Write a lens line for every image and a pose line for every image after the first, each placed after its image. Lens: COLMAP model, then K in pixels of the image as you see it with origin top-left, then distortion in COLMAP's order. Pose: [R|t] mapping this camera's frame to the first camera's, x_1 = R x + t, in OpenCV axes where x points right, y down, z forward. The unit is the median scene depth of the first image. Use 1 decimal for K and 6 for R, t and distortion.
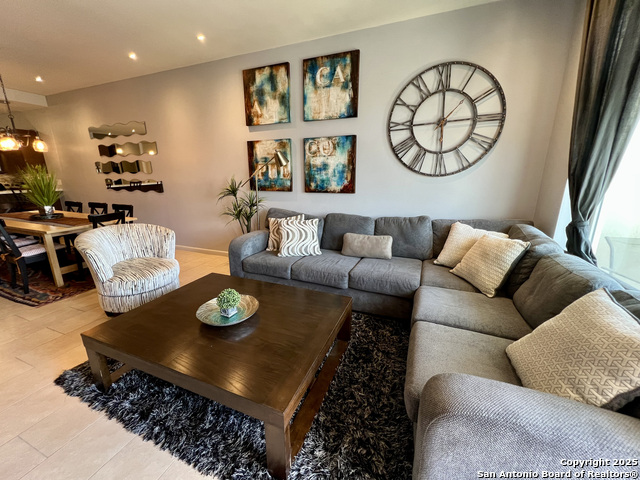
lens RADIAL K [[253.6, 0, 322.5], [0, 253.6, 237.6], [0, 0, 1]] dist [-0.004495, 0.000695]
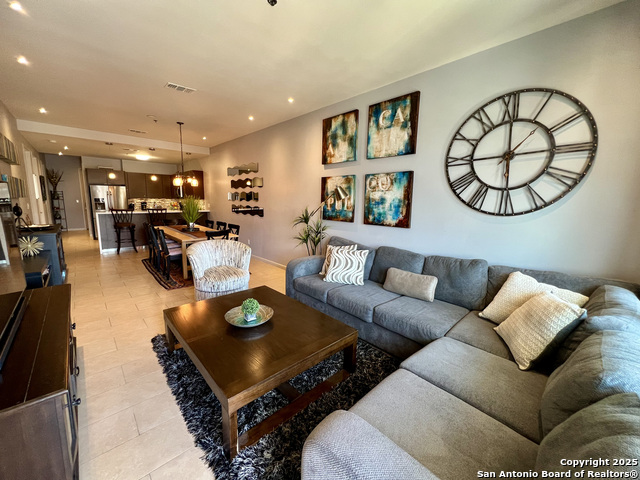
lens RADIAL K [[253.6, 0, 320.5], [0, 253.6, 237.9], [0, 0, 1]] dist [-0.004495, 0.000695]
pose [[0.907604, 0.082166, -0.411709, 0.253102], [-0.123283, 0.989588, -0.074280, -0.026245], [0.401319, 0.118173, 0.908283, -0.024035]]
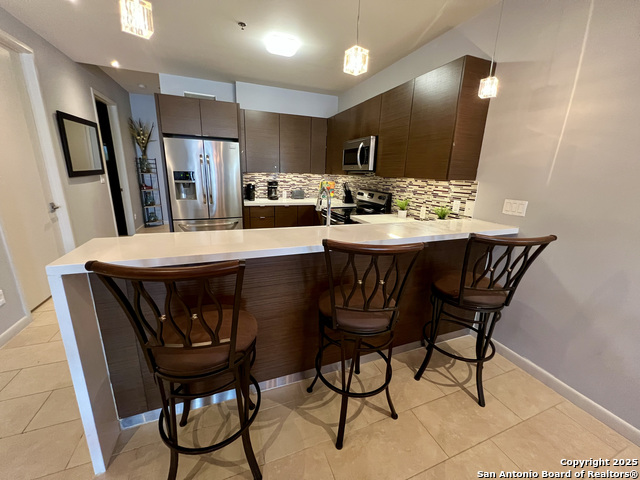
lens RADIAL K [[253.6, 0, 321.8], [0, 253.6, 237.0], [0, 0, 1]] dist [-0.004495, 0.000695]
pose [[0.689010, 0.204910, -0.695182, -2.042225], [-0.210051, 0.974489, 0.079052, -0.318952], [0.693646, 0.091555, 0.714474, 1.215104]]
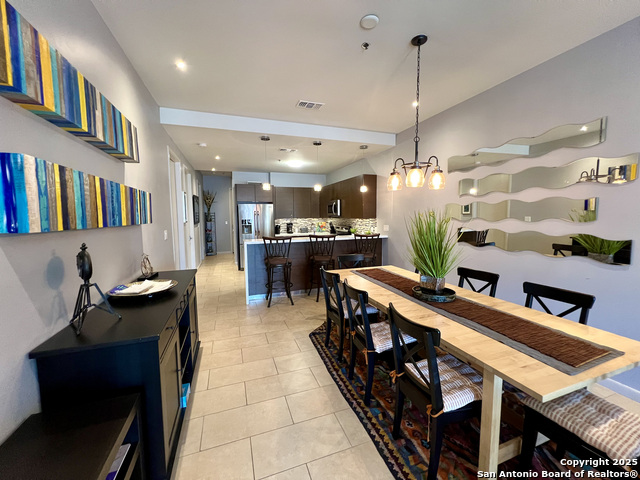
lens RADIAL K [[253.6, 0, 319.7], [0, 253.6, 238.2], [0, 0, 1]] dist [-0.004495, 0.000695]
pose [[0.661925, 0.064734, -0.746770, -1.116310], [-0.176869, 0.981621, -0.071681, -0.165511], [0.728404, 0.179528, 0.661209, 0.527311]]
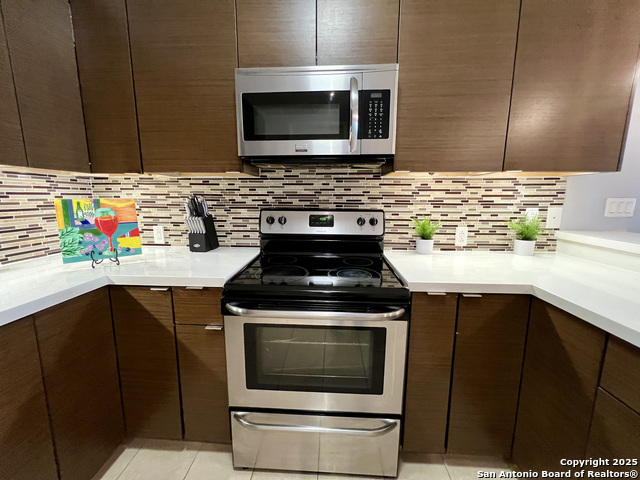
lens RADIAL K [[253.6, 0, 316.2], [0, 253.6, 237.9], [0, 0, 1]] dist [-0.004495, 0.000695]
pose [[0.944556, -0.046006, 0.325110, -3.001473], [0.074508, 0.994338, -0.075763, -0.396450], [-0.319784, 0.095786, 0.942636, 1.776415]]
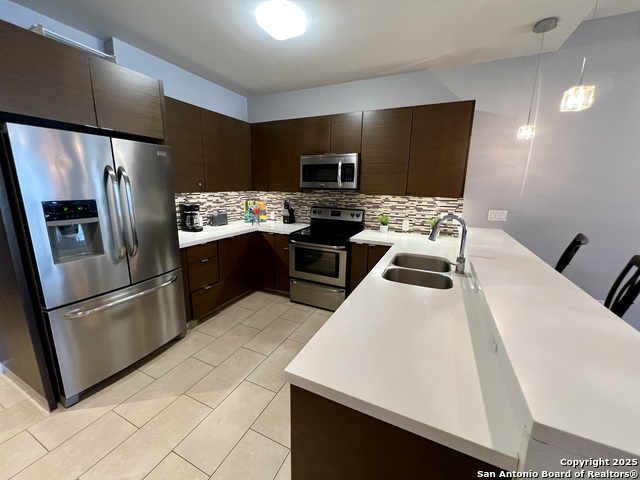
lens RADIAL K [[253.6, 0, 319.5], [0, 253.6, 238.7], [0, 0, 1]] dist [-0.004495, 0.000695]
pose [[0.998419, 0.032519, -0.045840, -2.827468], [-0.034253, 0.998707, -0.037564, -0.303508], [0.044559, 0.039075, 0.998242, 1.062654]]
